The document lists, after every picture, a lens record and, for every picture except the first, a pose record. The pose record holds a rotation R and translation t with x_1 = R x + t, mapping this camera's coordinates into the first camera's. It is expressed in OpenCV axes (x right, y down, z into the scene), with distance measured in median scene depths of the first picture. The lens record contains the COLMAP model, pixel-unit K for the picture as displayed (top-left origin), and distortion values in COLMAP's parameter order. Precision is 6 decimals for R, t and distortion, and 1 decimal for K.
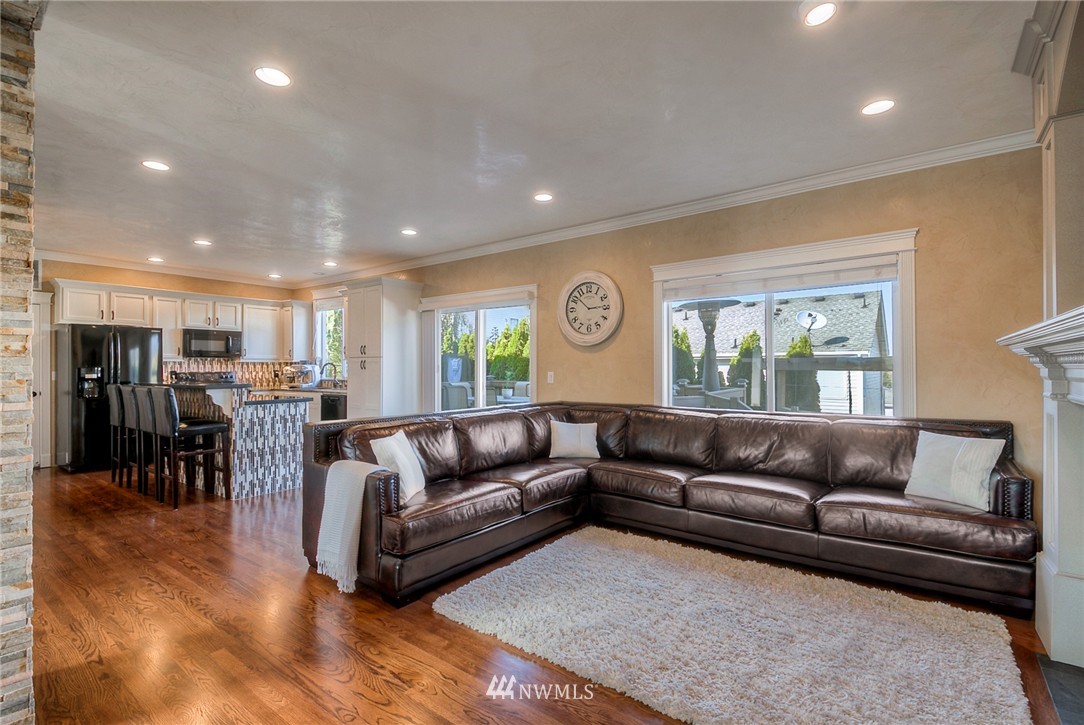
lens RADIAL K [[502.2, 0, 552.7], [0, 502.2, 365.6], [0, 0, 1]] dist [0.021917, -0.011773]
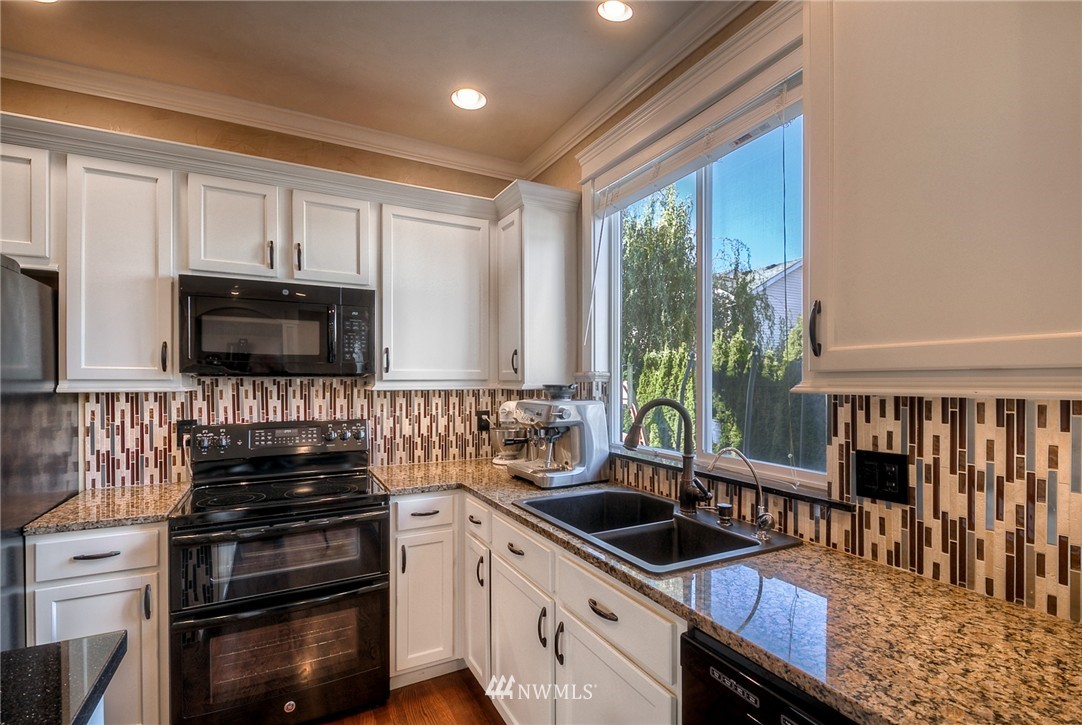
lens RADIAL K [[501.3, 0, 551.3], [0, 501.3, 380.6], [0, 0, 1]] dist [0.021917, -0.011773]
pose [[0.907012, 0.000535, -0.421104, -0.482934], [-0.000371, 1.000000, 0.000472, -0.016828], [0.421105, -0.000272, 0.907012, 0.951322]]
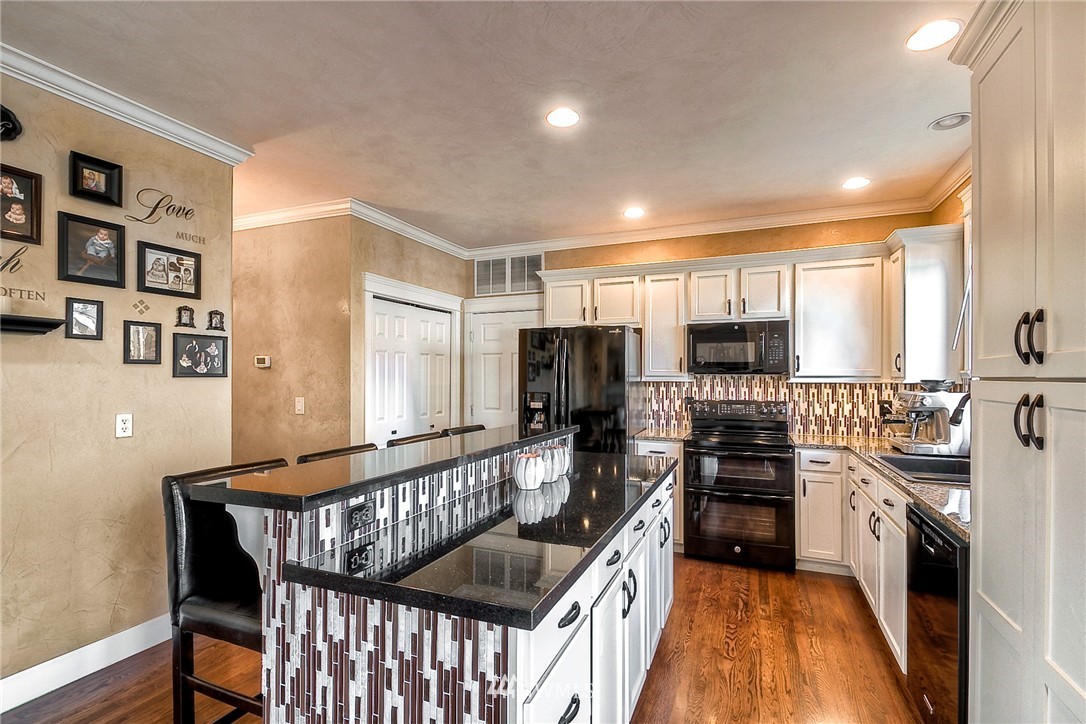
lens RADIAL K [[503.2, 0, 543.8], [0, 503.2, 376.4], [0, 0, 1]] dist [0.021917, -0.011773]
pose [[0.245312, 0.003458, -0.969438, -0.249333], [-0.001133, 0.999994, 0.003280, -0.018517], [0.969443, 0.000293, 0.245315, 0.805737]]
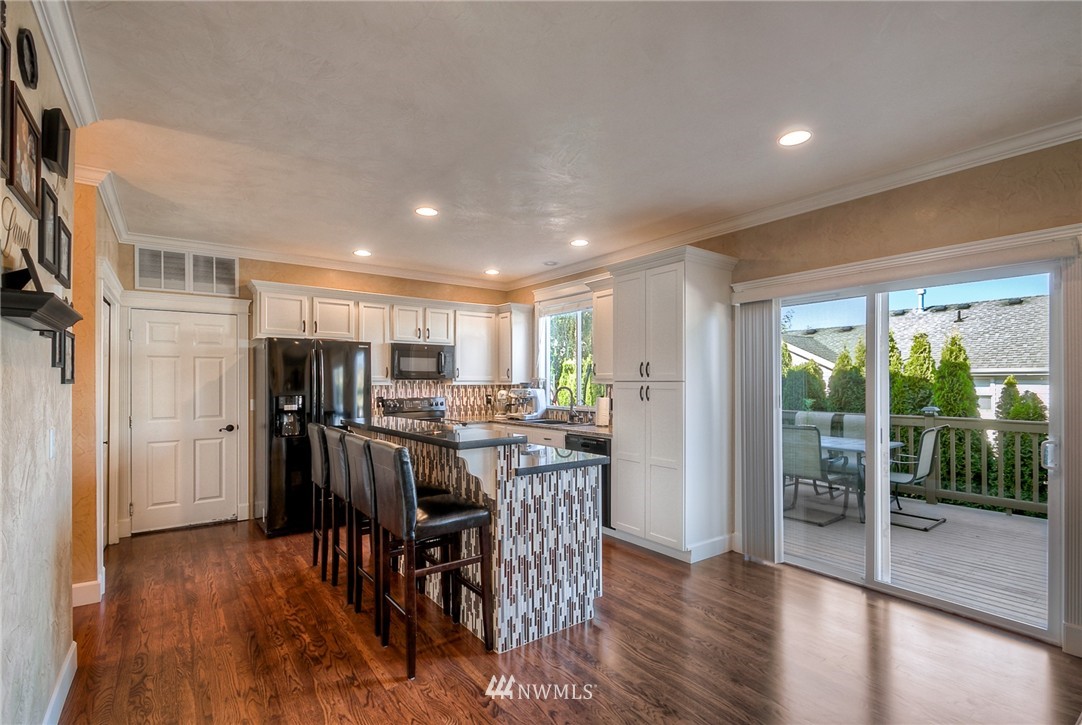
lens RADIAL K [[501.3, 0, 554.5], [0, 501.3, 383.6], [0, 0, 1]] dist [0.021917, -0.011773]
pose [[0.962299, 0.001421, -0.271991, -0.320293], [0.000462, 0.999976, 0.006859, -0.018406], [0.271995, -0.006726, 0.962275, 0.374928]]
